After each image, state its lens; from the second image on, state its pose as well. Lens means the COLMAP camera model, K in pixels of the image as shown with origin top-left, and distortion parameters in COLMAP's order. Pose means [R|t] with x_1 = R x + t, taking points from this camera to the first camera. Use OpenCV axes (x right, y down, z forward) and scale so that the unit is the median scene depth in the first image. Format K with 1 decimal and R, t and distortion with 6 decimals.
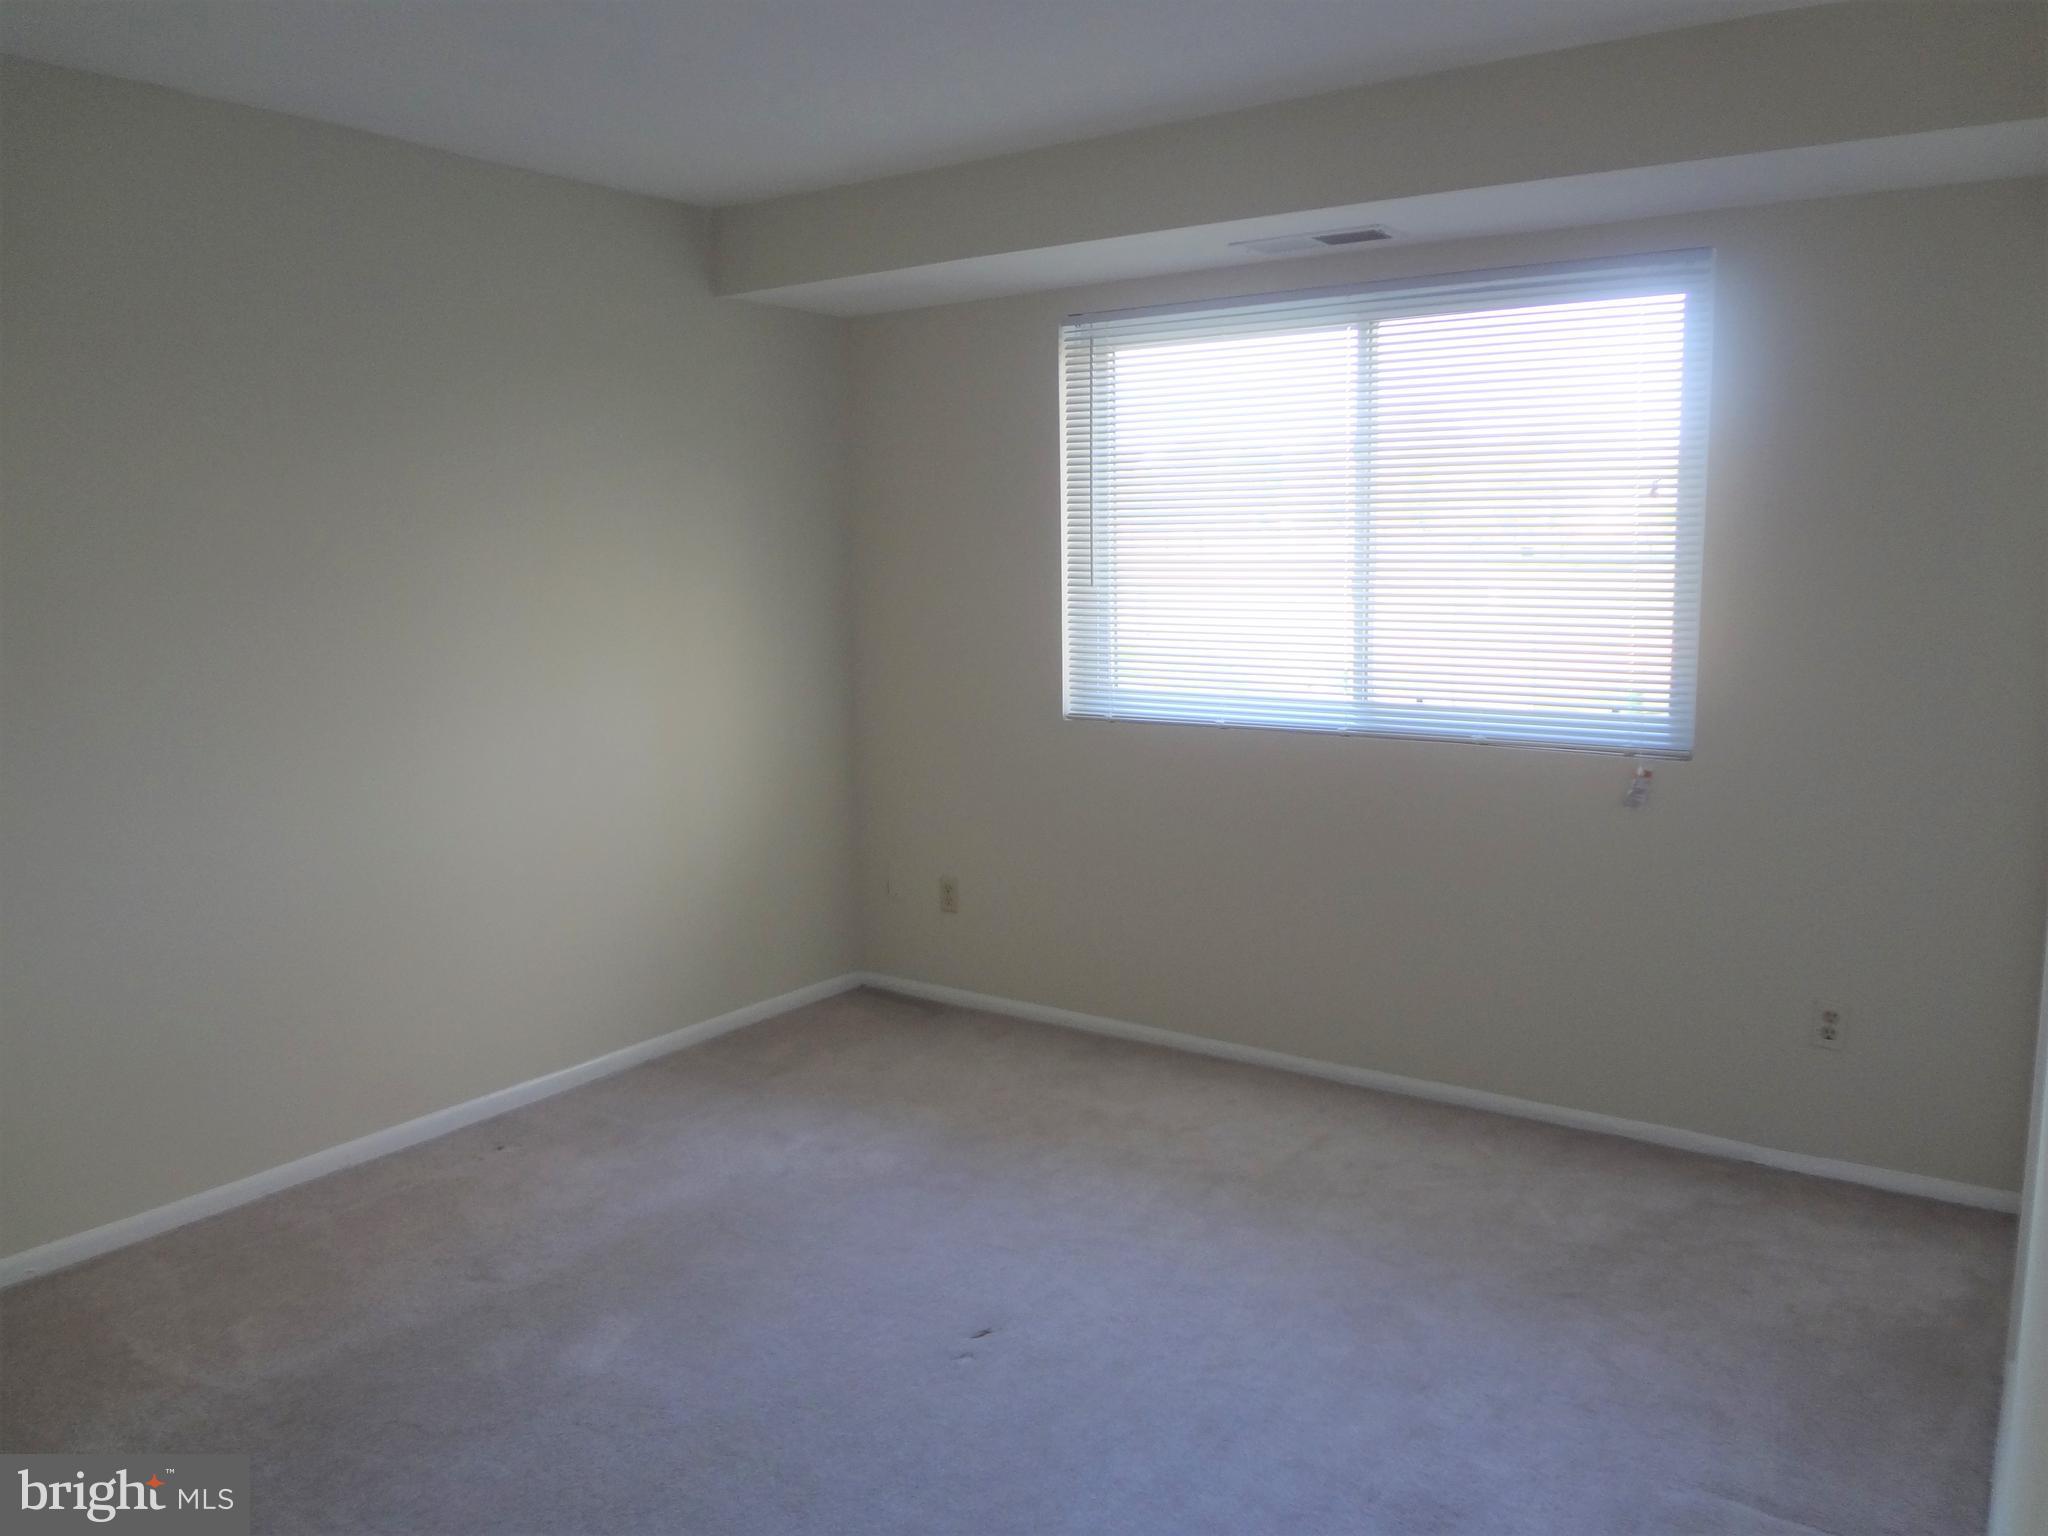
lens RADIAL K [[1544.1, 0, 1024.0], [0, 1544.1, 768.0], [0, 0, 1]] dist [-0.029346, -0.005206]
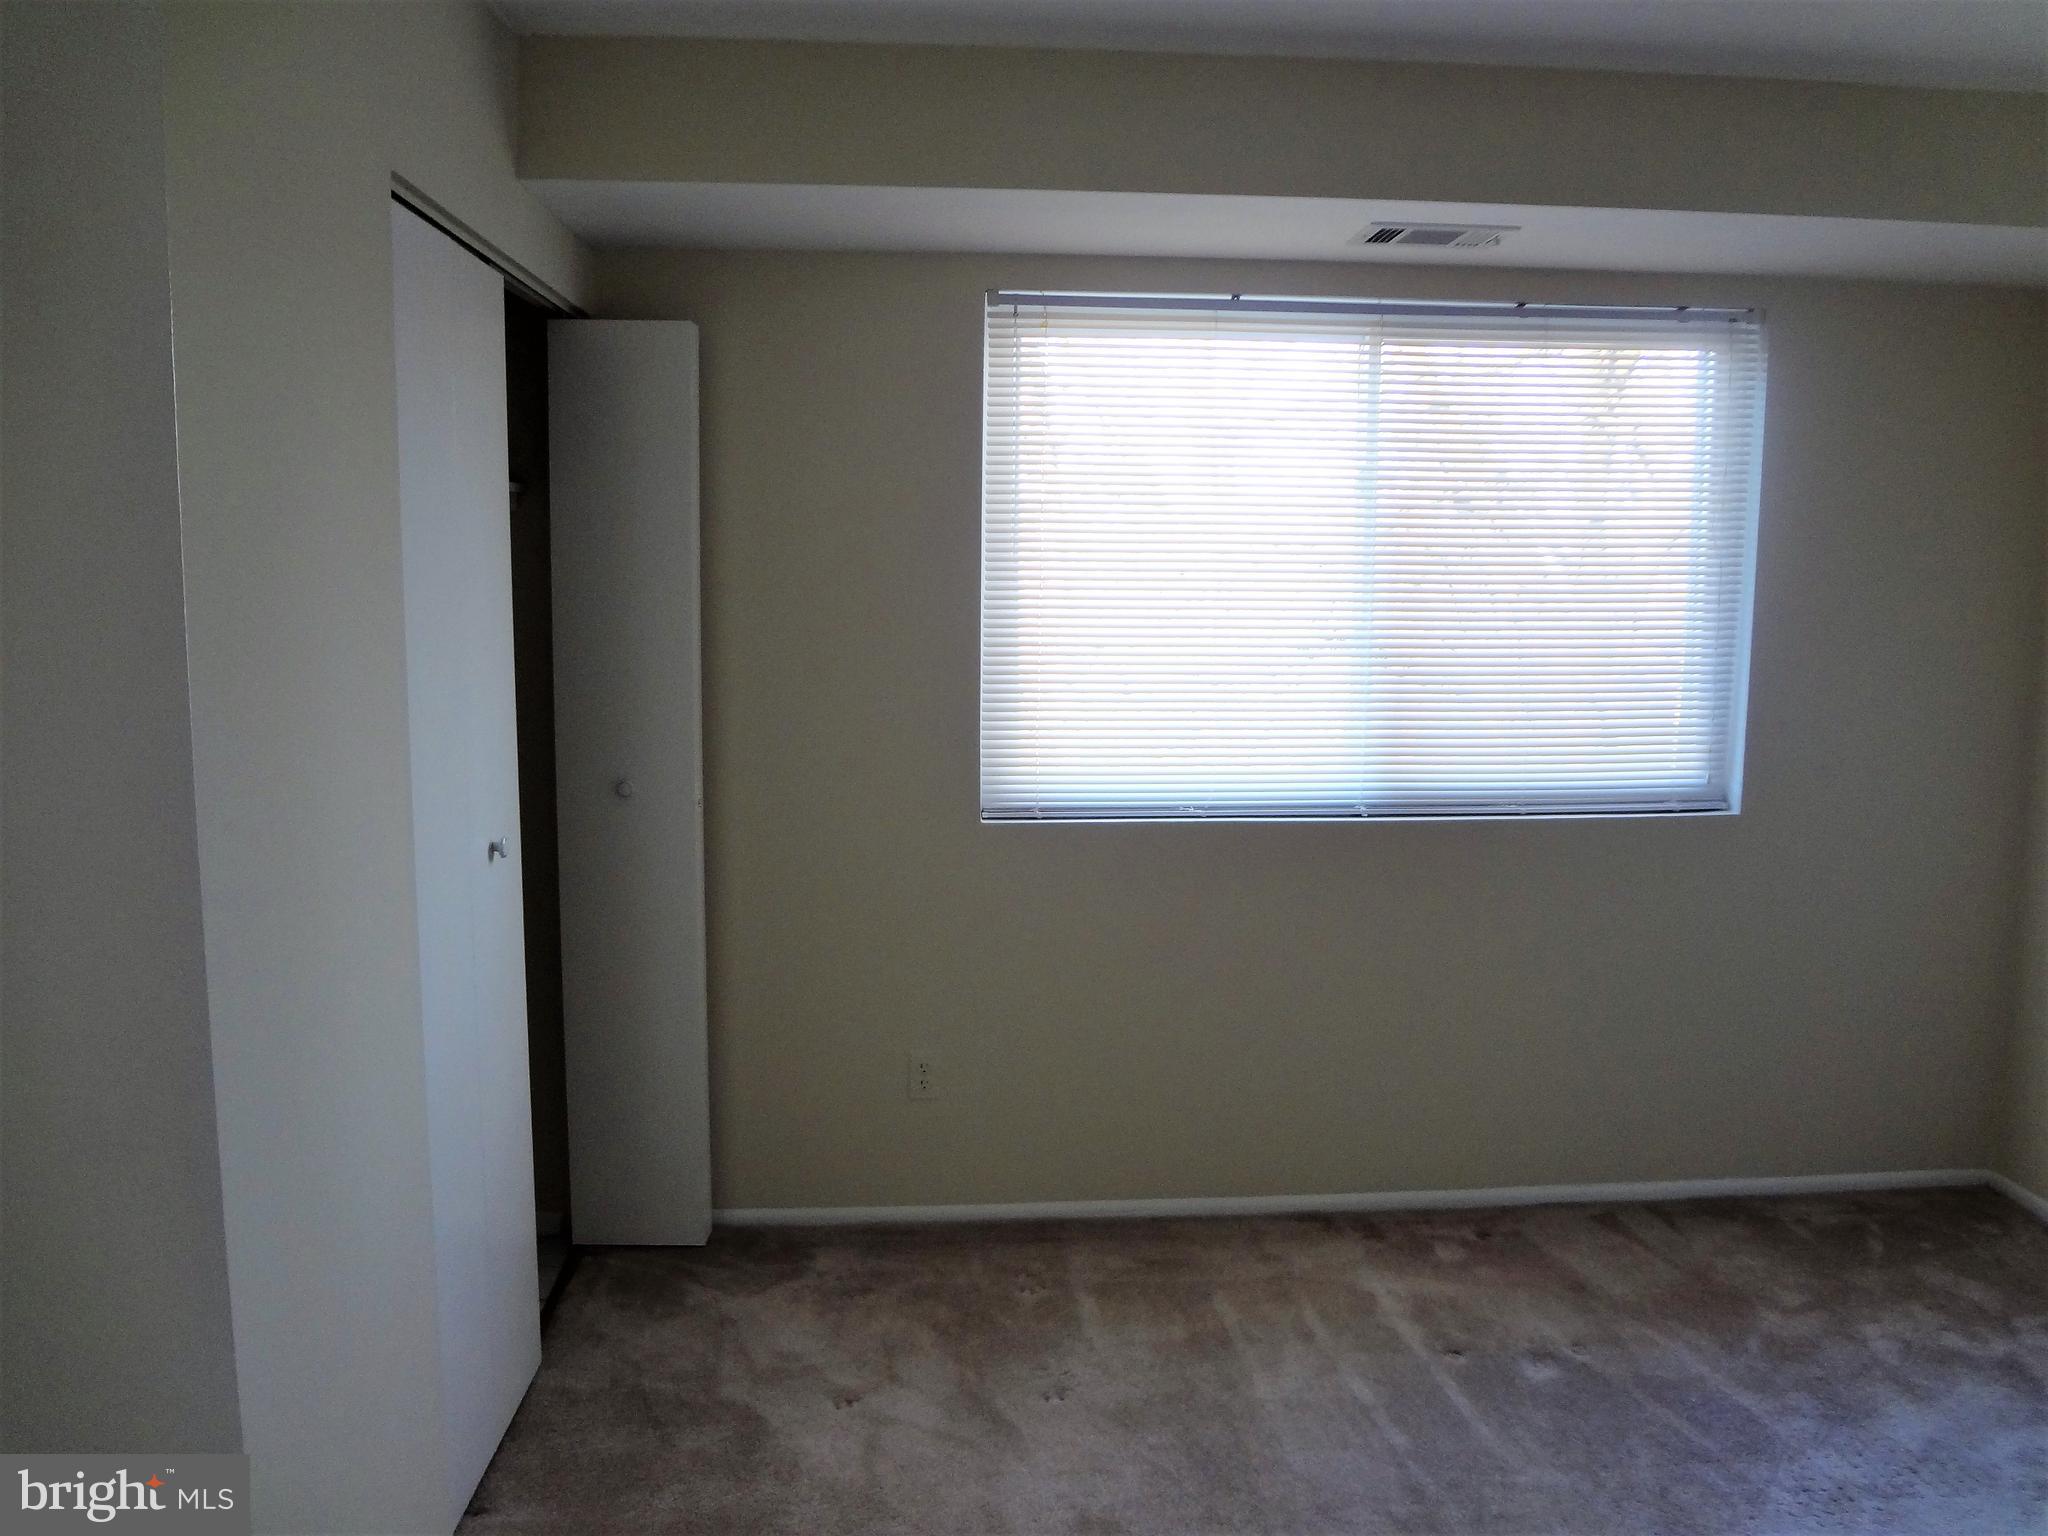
lens RADIAL K [[1544.1, 0, 1024.0], [0, 1544.1, 768.0], [0, 0, 1]] dist [-0.029346, -0.005206]
pose [[0.775747, -0.073338, 0.626768, -0.506354], [0.063322, 0.997257, 0.038316, -0.097965], [-0.627859, 0.009965, 0.778263, 0.466261]]
